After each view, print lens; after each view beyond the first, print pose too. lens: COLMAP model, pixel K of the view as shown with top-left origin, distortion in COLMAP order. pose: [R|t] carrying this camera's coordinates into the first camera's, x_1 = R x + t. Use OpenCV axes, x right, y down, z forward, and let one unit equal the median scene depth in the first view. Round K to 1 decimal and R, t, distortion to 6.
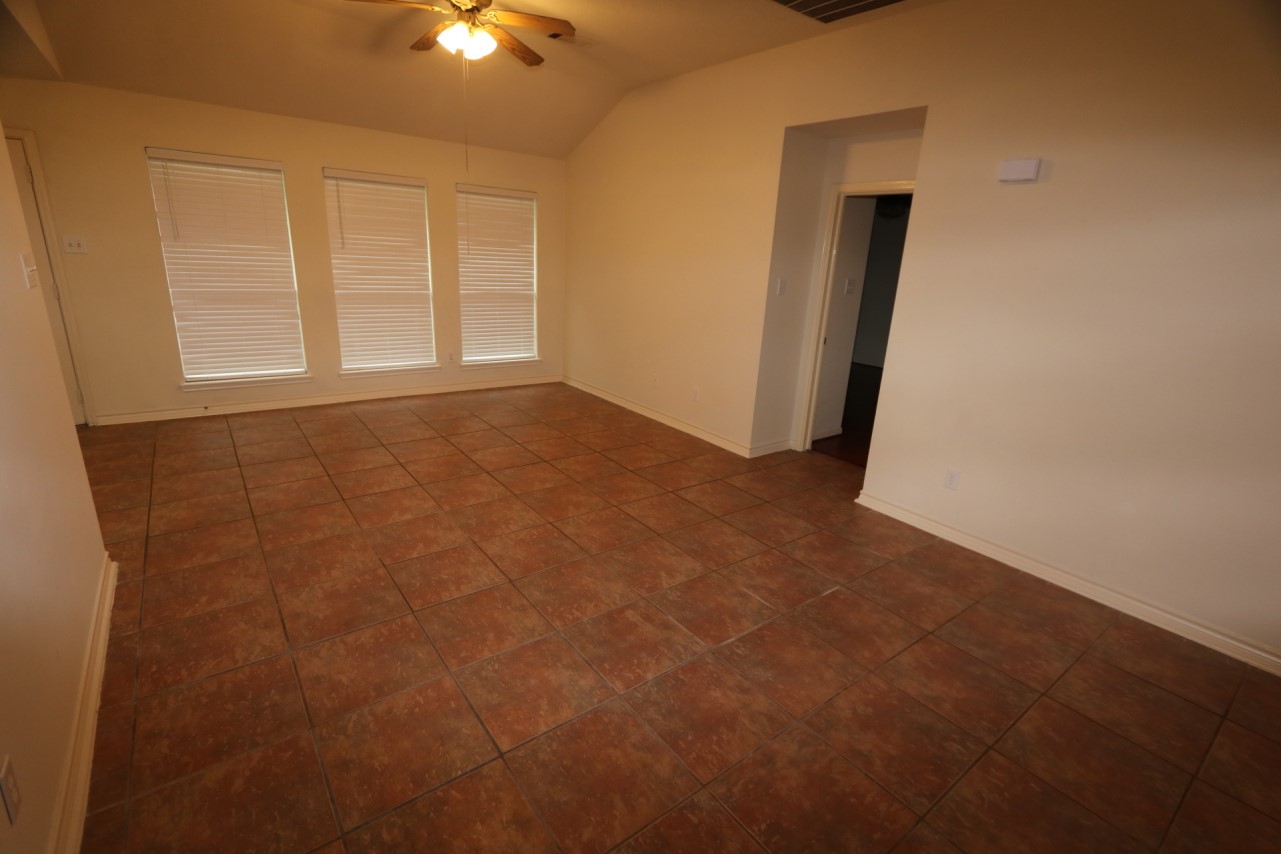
lens RADIAL K [[588.2, 0, 647.3], [0, 588.2, 427.2], [0, 0, 1]] dist [0.001224, -0.000672]
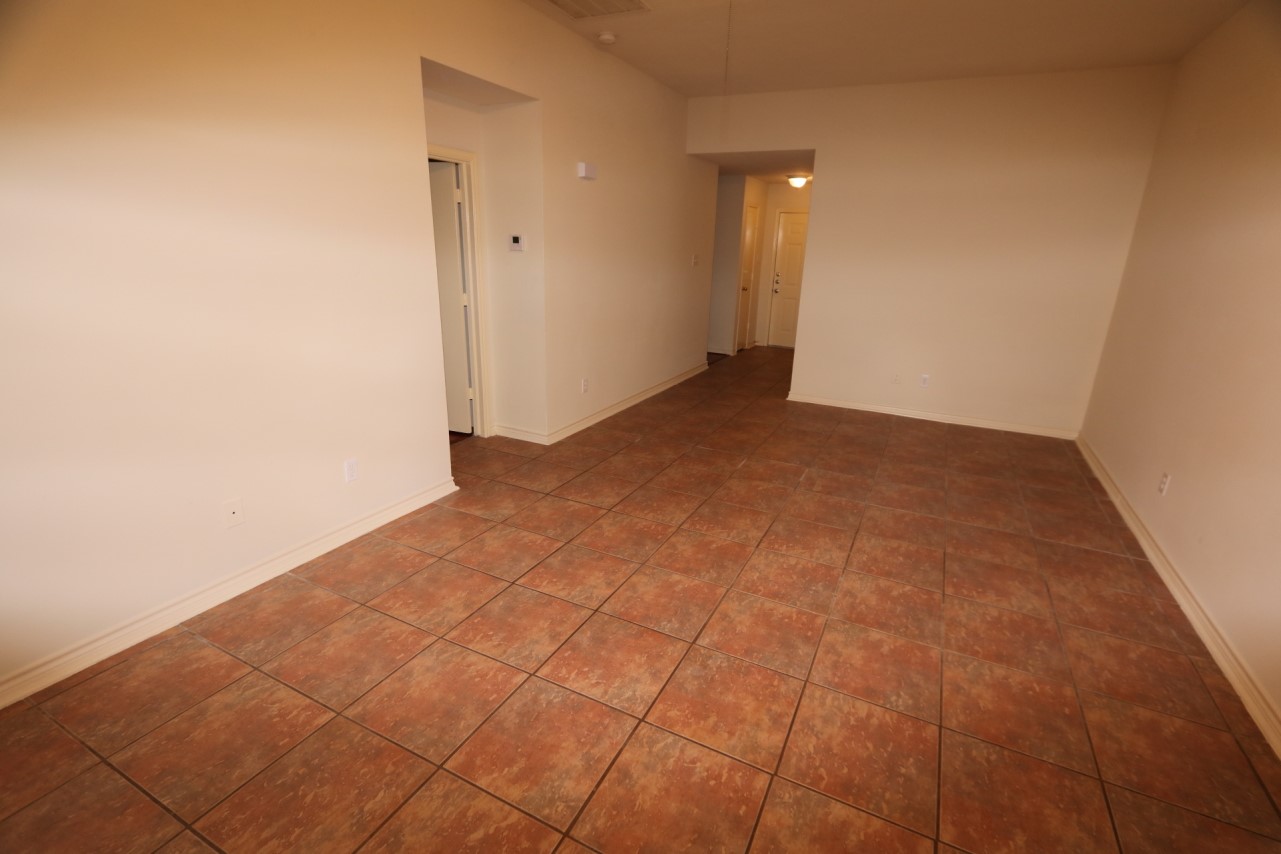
lens RADIAL K [[588.2, 0, 647.3], [0, 588.2, 427.2], [0, 0, 1]] dist [0.001224, -0.000672]
pose [[-0.437415, -0.340684, 0.832227, -0.900103], [0.203690, 0.863869, 0.460695, -0.523020], [-0.875887, 0.371031, -0.308476, 1.543226]]
